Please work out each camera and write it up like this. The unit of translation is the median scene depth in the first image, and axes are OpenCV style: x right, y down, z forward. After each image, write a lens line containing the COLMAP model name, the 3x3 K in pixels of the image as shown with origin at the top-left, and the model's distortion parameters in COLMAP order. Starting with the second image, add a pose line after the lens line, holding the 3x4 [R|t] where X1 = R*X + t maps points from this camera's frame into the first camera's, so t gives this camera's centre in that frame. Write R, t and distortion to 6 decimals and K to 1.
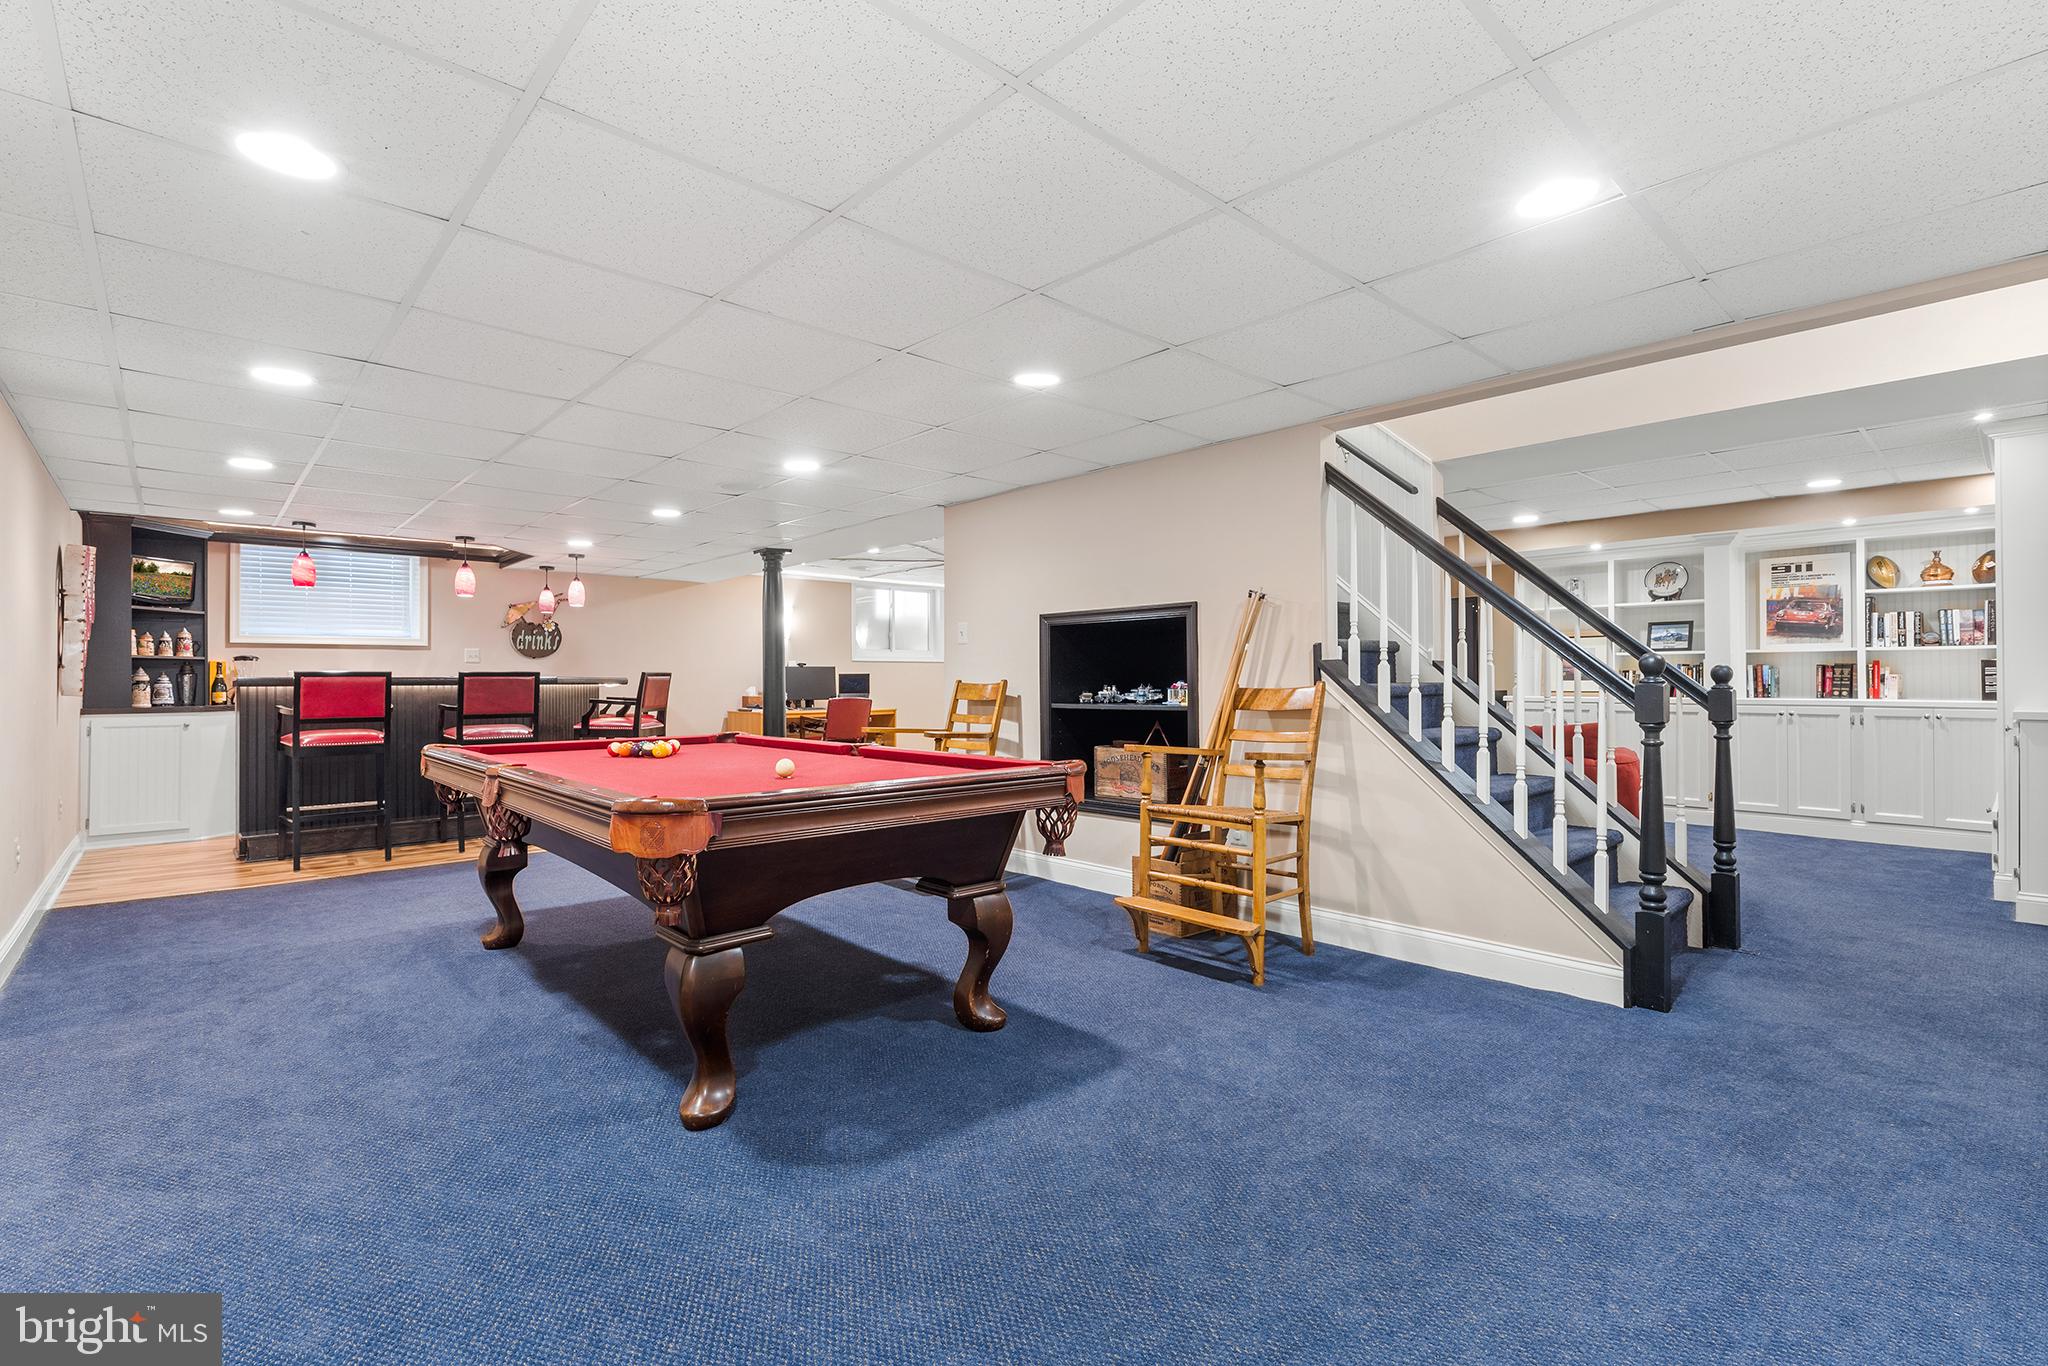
lens RADIAL K [[931.0, 0, 1022.9], [0, 931.0, 680.4], [0, 0, 1]] dist [0.000034, 0.000451]
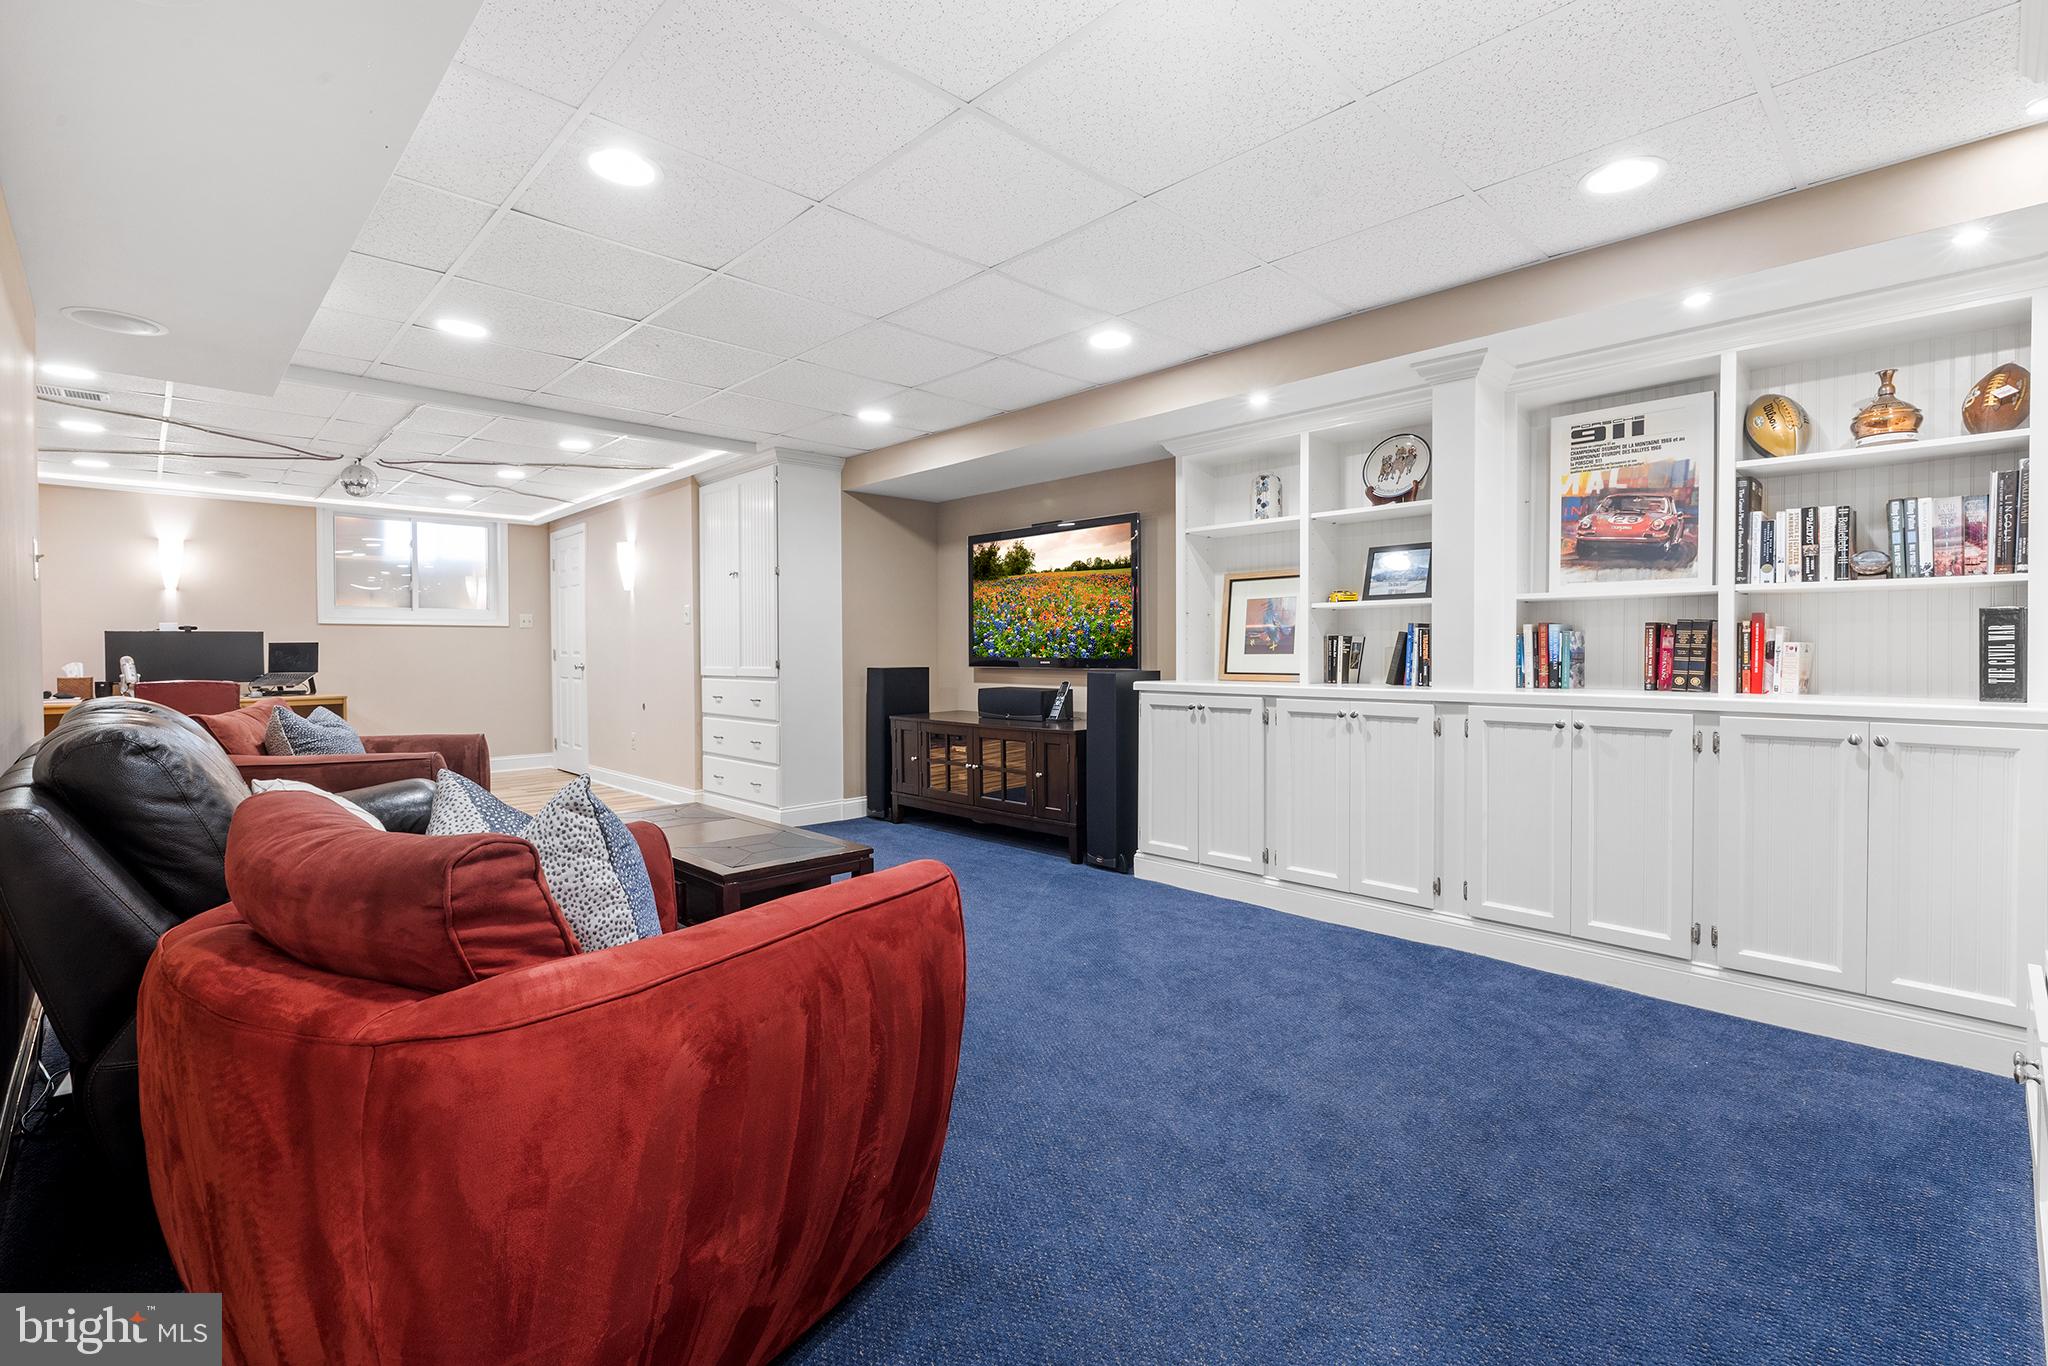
lens RADIAL K [[931.0, 0, 1024.2], [0, 931.0, 673.6], [0, 0, 1]] dist [0.000034, 0.000451]
pose [[0.999687, -0.001350, 0.024994, 0.523877], [0.000712, 0.999674, 0.025541, -0.002904], [-0.025021, -0.025515, 0.999361, 0.527594]]
